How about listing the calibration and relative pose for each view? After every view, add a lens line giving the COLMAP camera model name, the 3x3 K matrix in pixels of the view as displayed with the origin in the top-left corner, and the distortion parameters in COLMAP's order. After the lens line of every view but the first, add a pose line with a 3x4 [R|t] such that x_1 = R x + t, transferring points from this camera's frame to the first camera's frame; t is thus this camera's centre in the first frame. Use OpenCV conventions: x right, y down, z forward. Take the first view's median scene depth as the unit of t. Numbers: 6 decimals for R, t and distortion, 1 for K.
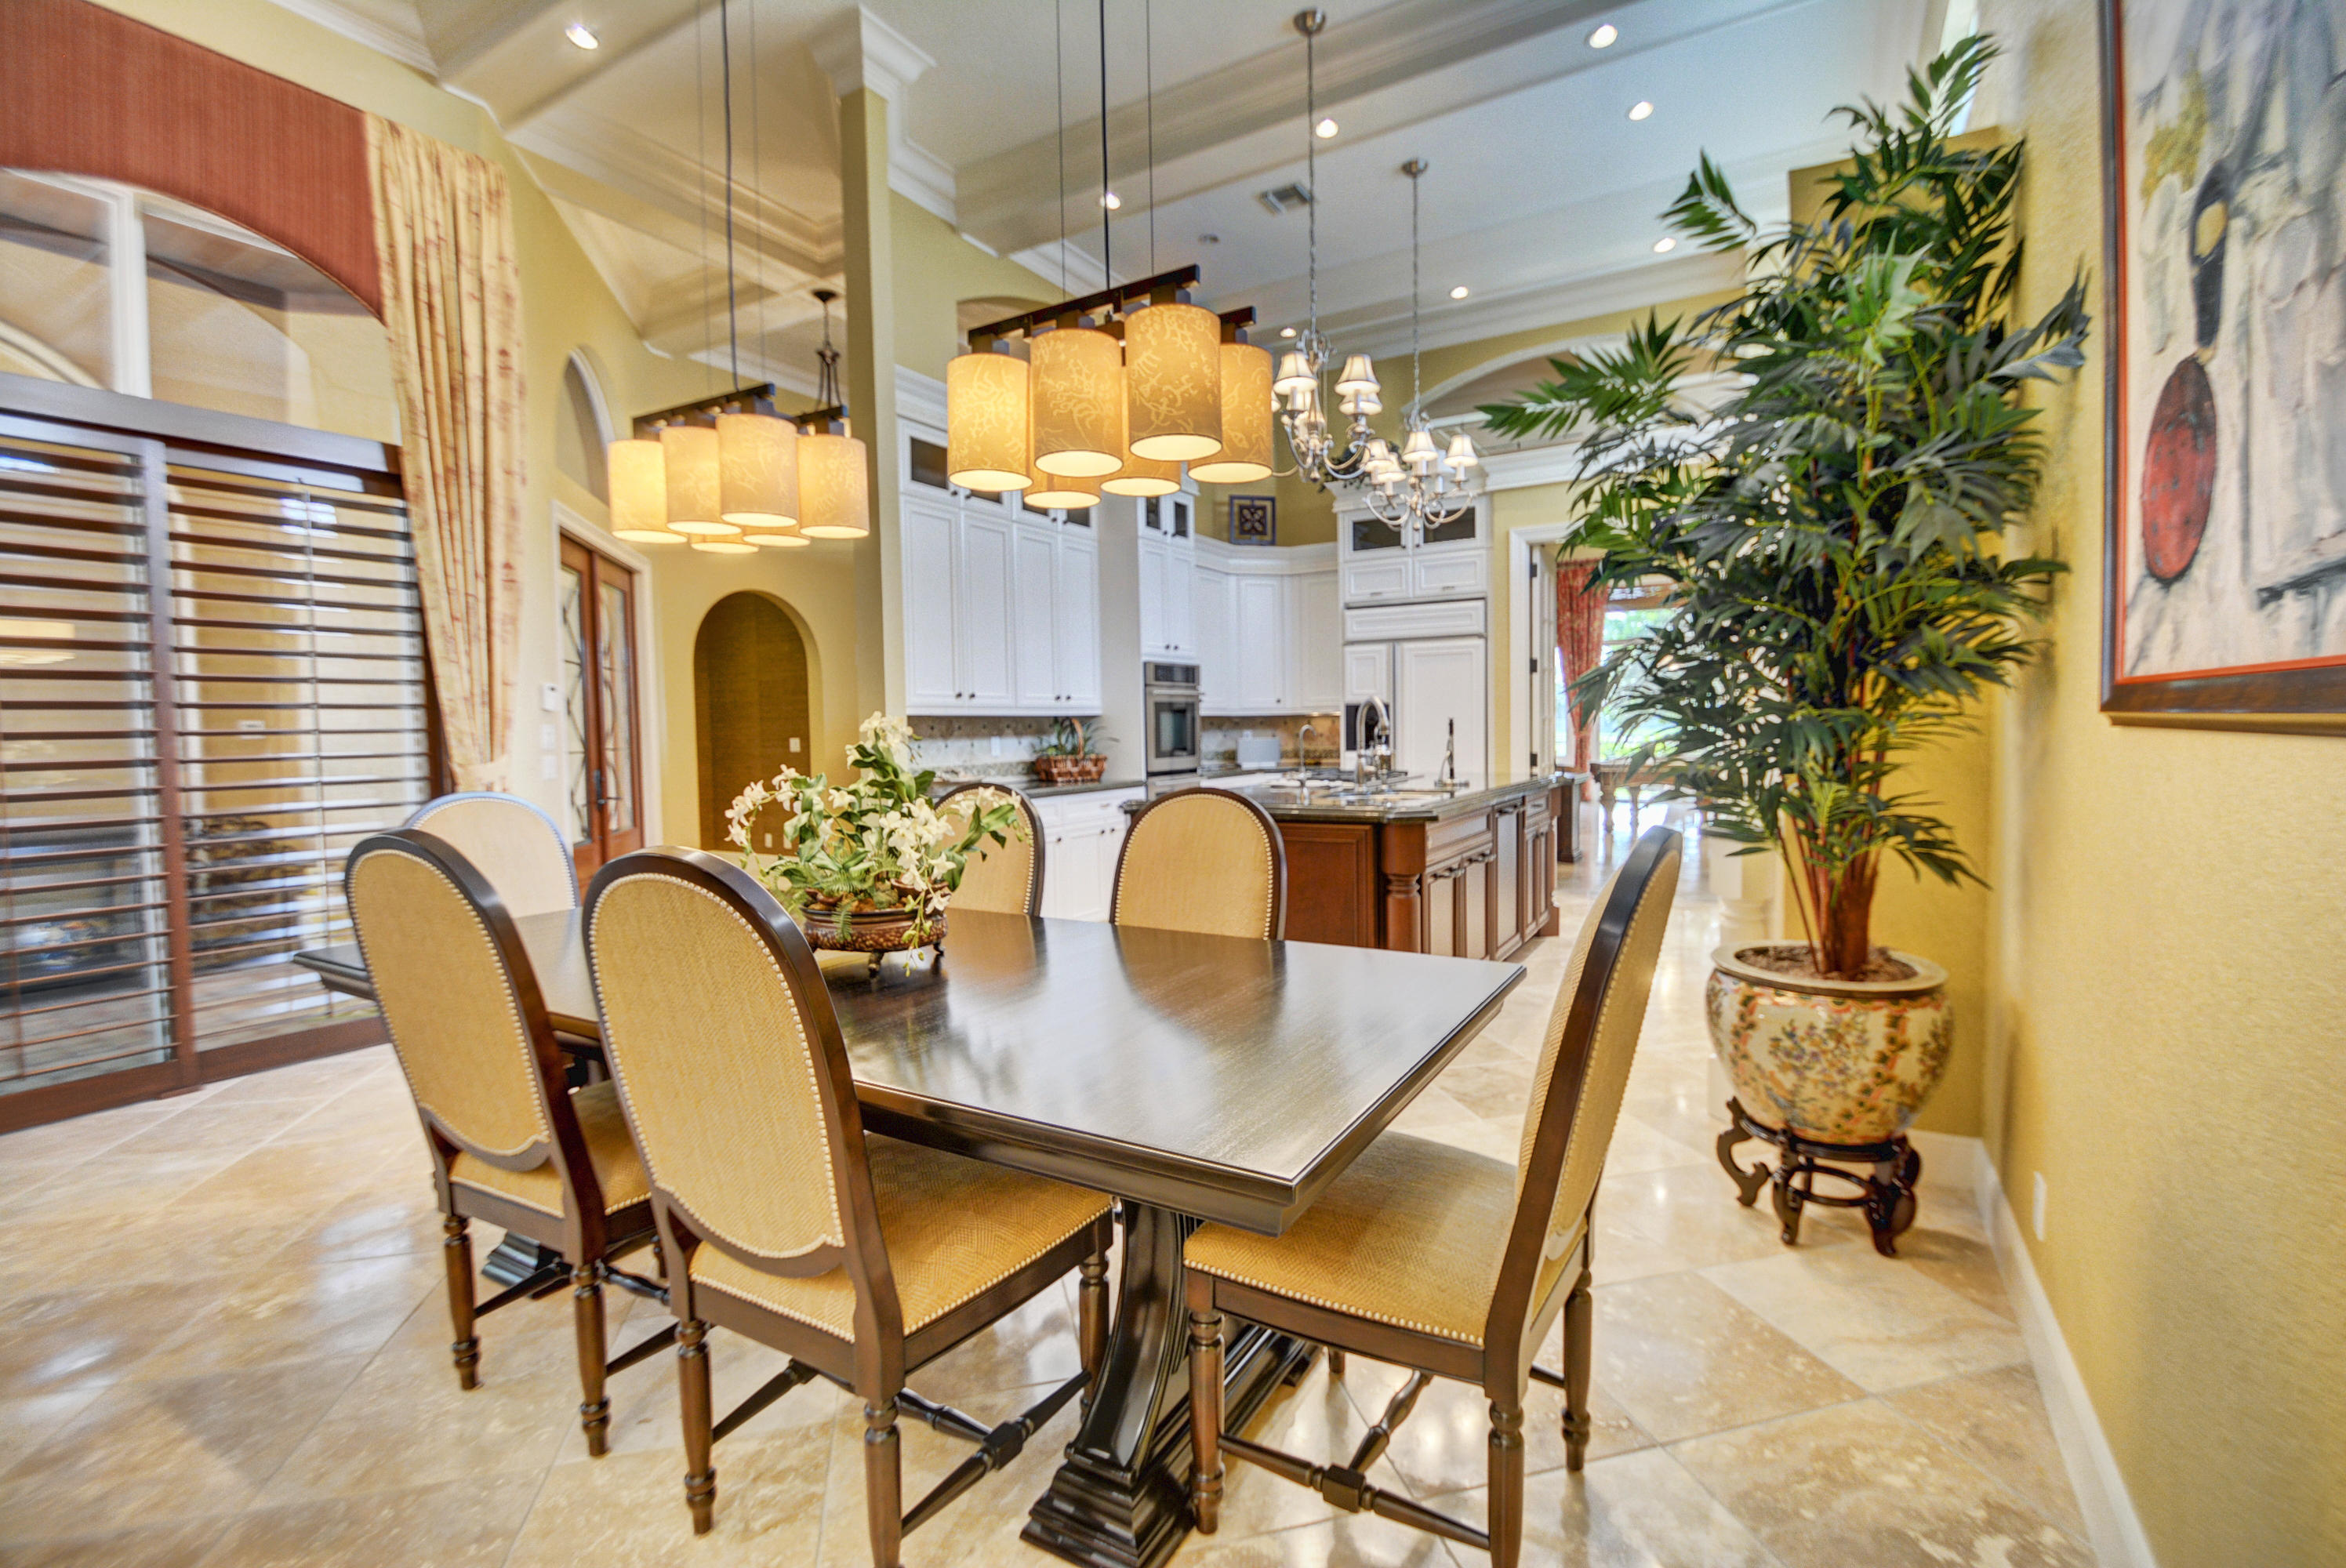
lens RADIAL K [[1058.4, 0, 1183.3], [0, 1058.4, 776.8], [0, 0, 1]] dist [-0.002322, -0.006680]
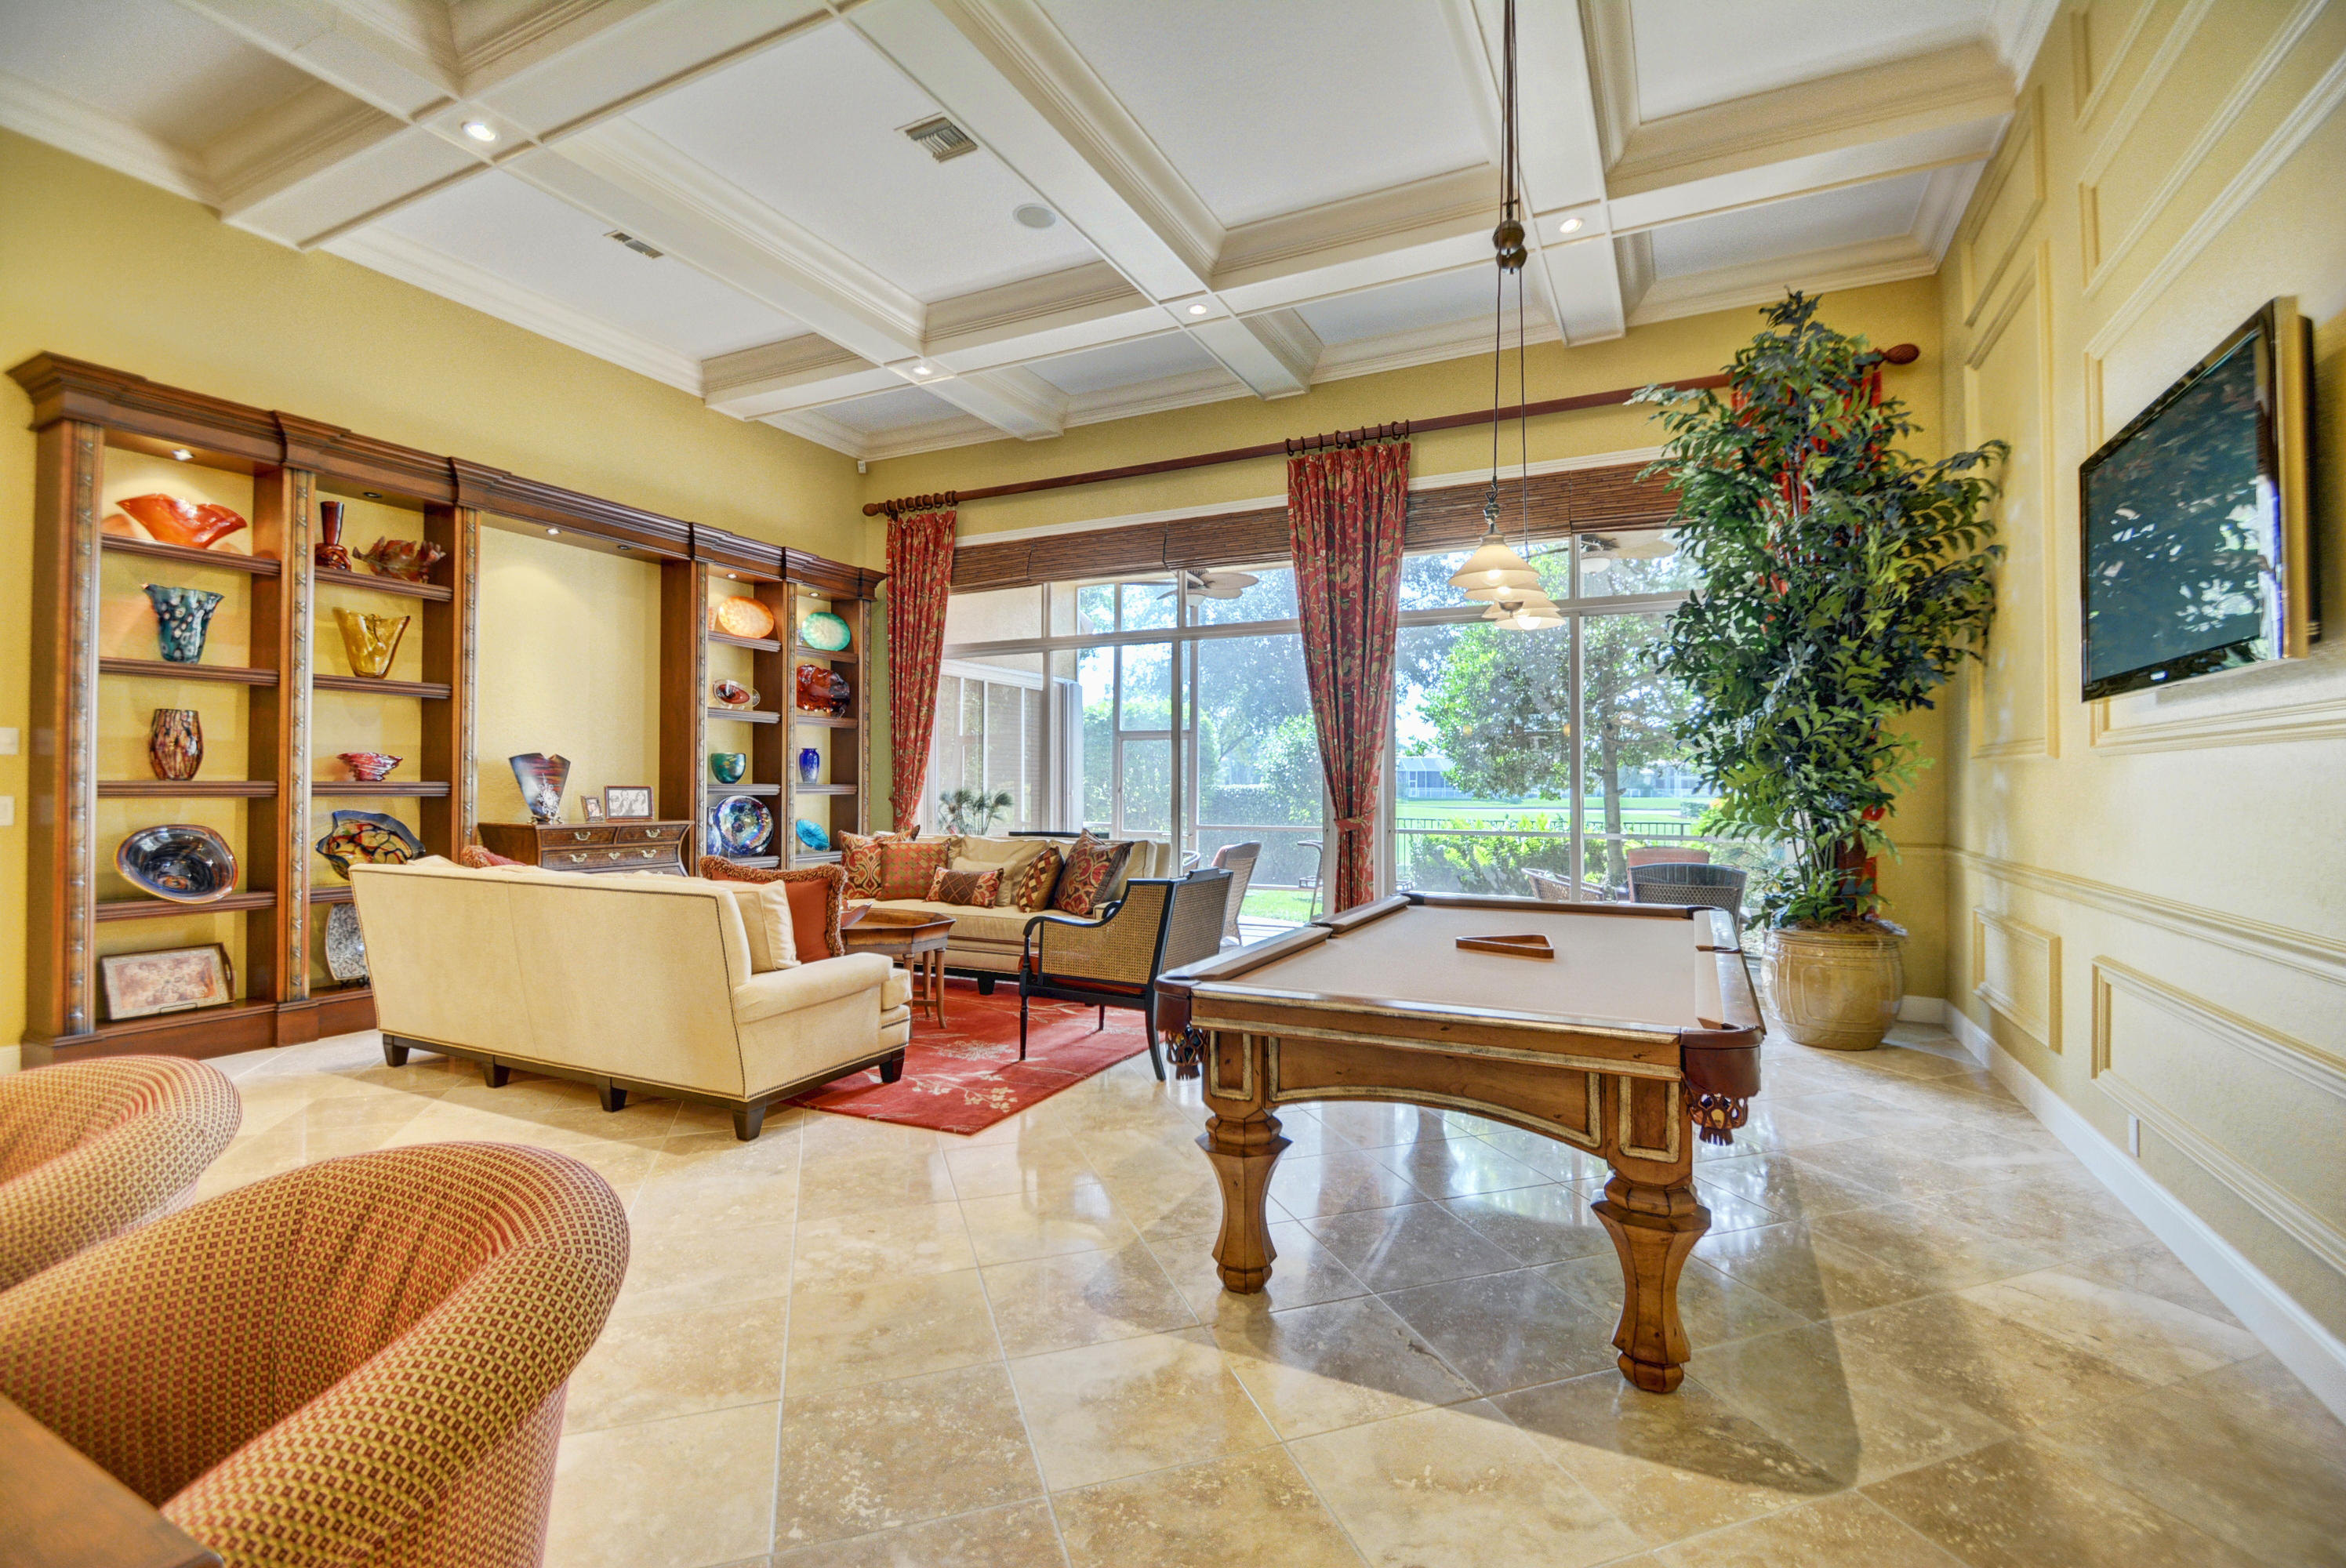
lens RADIAL K [[1058.4, 0, 1204.6], [0, 1058.4, 774.8], [0, 0, 1]] dist [-0.002322, -0.006680]
pose [[0.995465, 0.014699, 0.093983, 0.595473], [-0.008684, 0.997906, -0.064095, -0.069002], [-0.094729, 0.062988, 0.993508, 1.236937]]
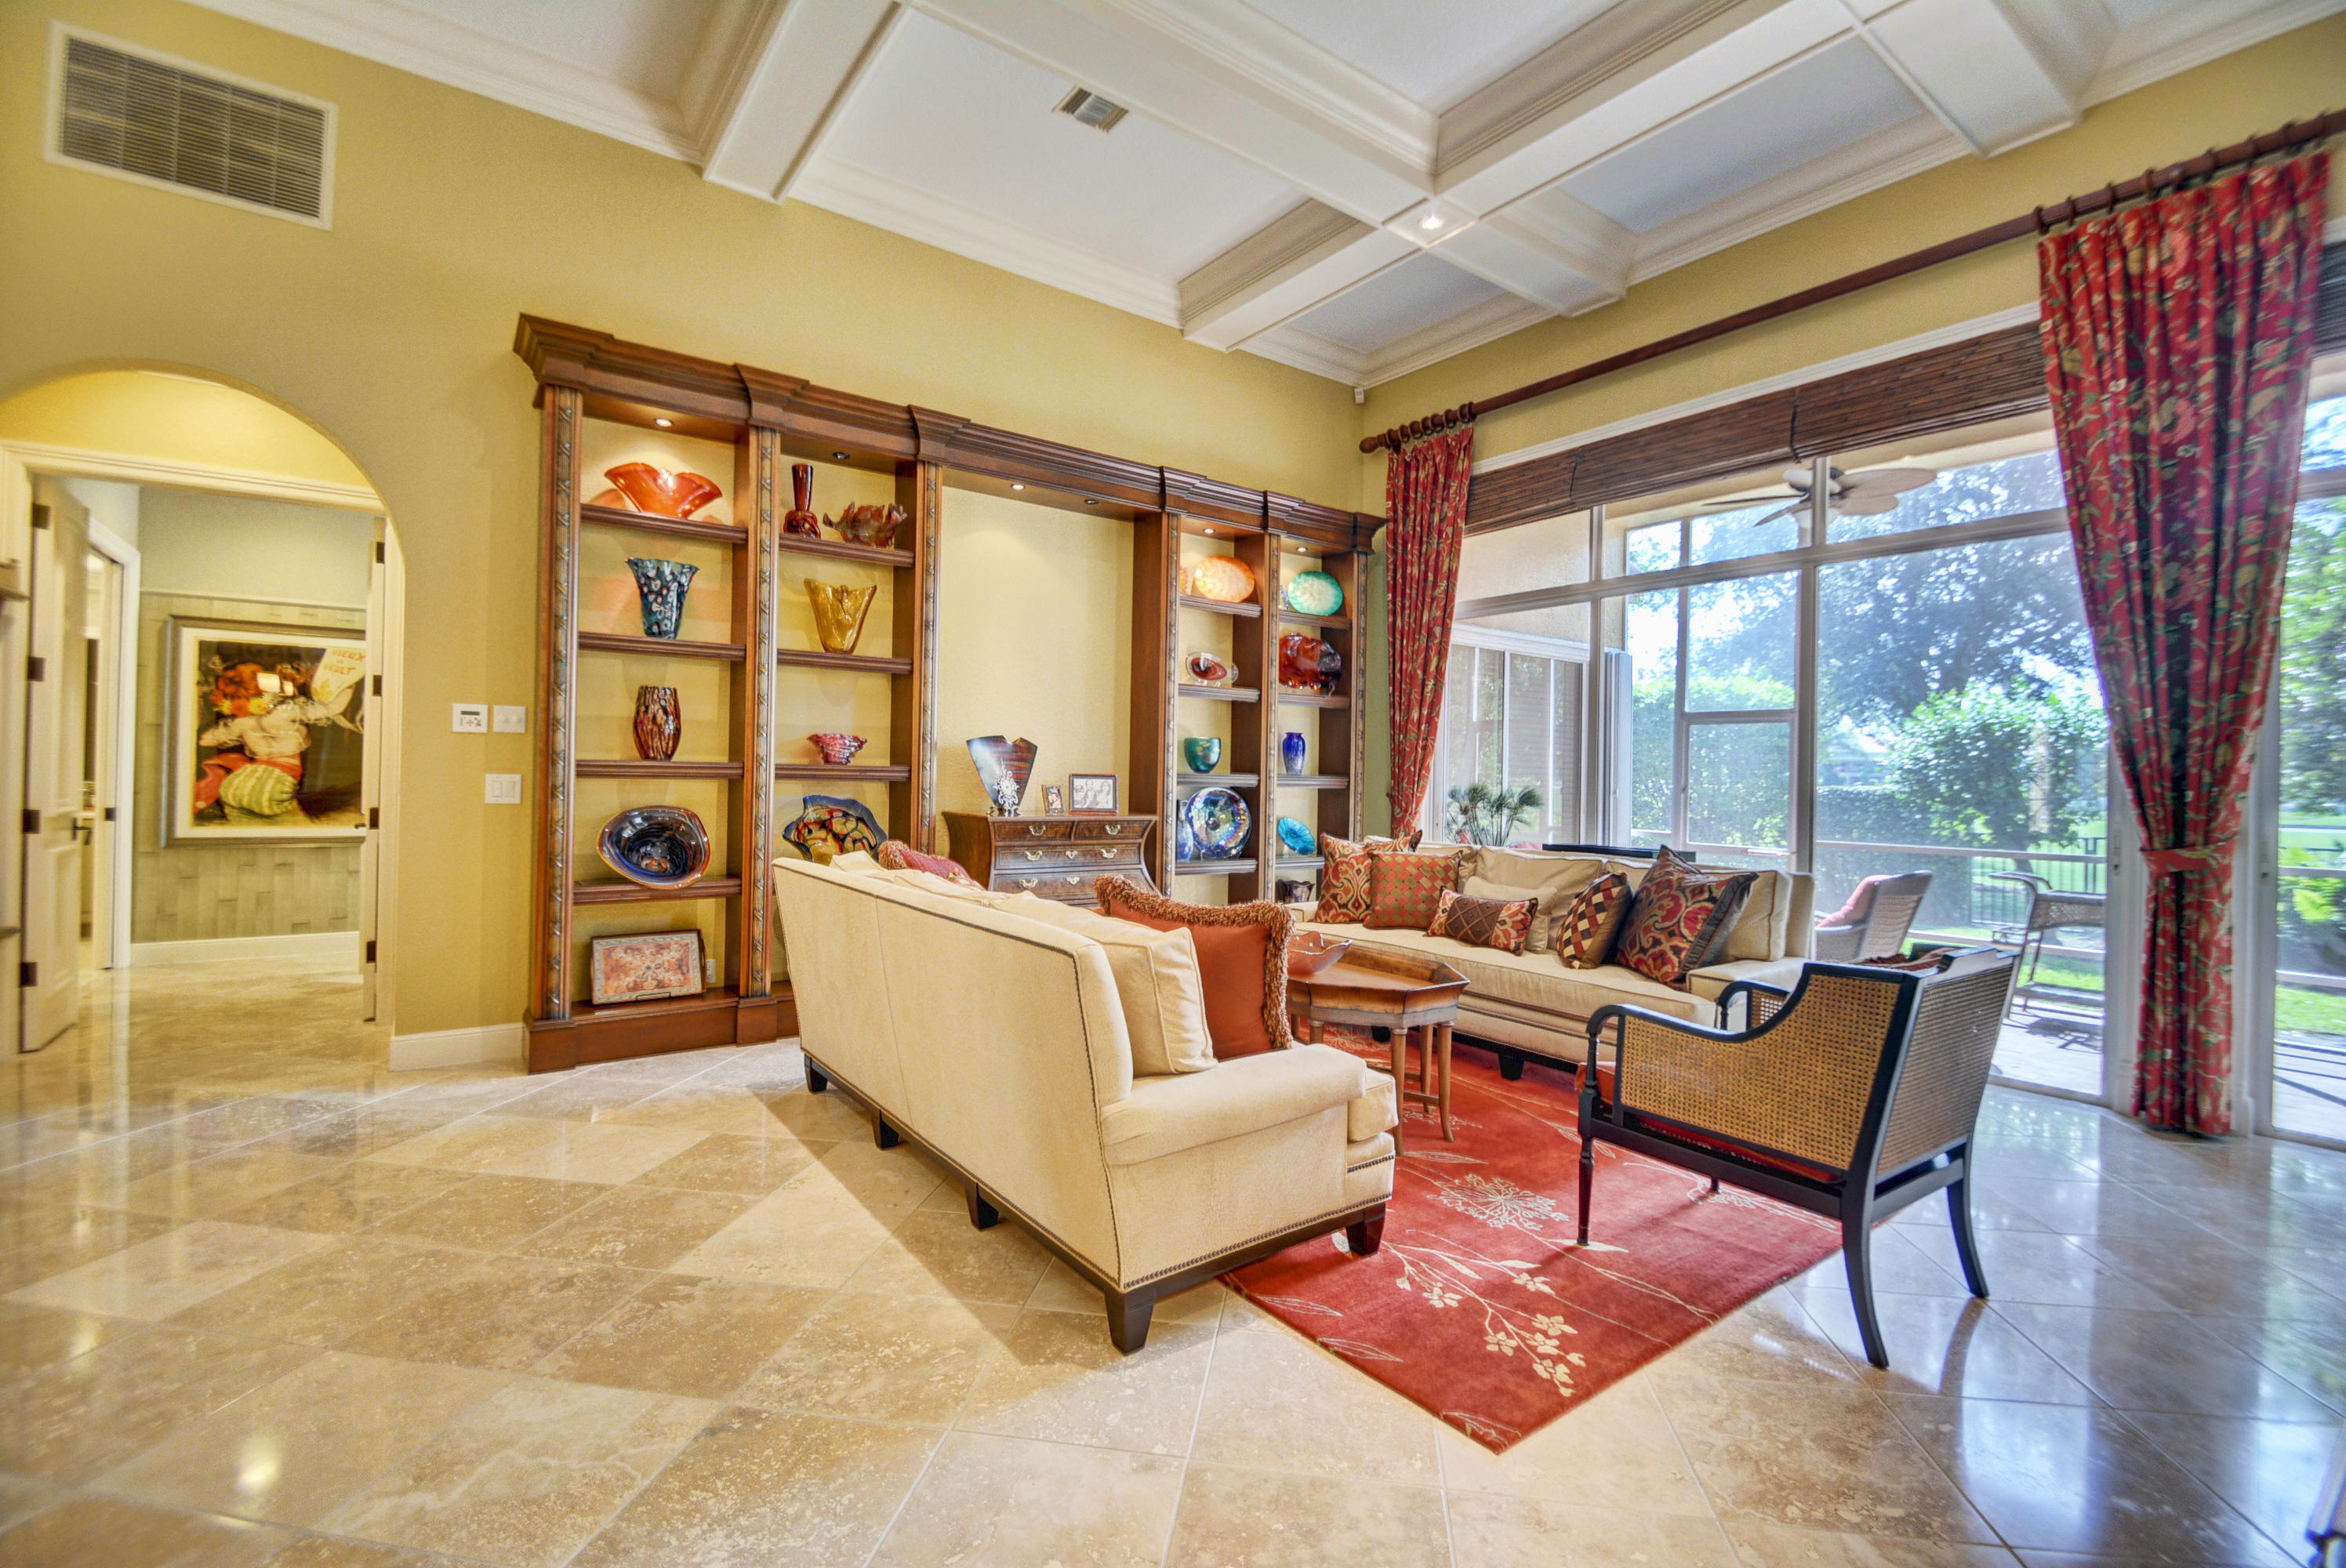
lens RADIAL K [[1058.4, 0, 1180.8], [0, 1058.4, 774.9], [0, 0, 1]] dist [-0.002322, -0.006680]
pose [[0.921402, 0.028442, -0.387568, 0.556523], [-0.049689, 0.997755, -0.044909, -0.080595], [0.385421, 0.060637, 0.920746, 1.488910]]
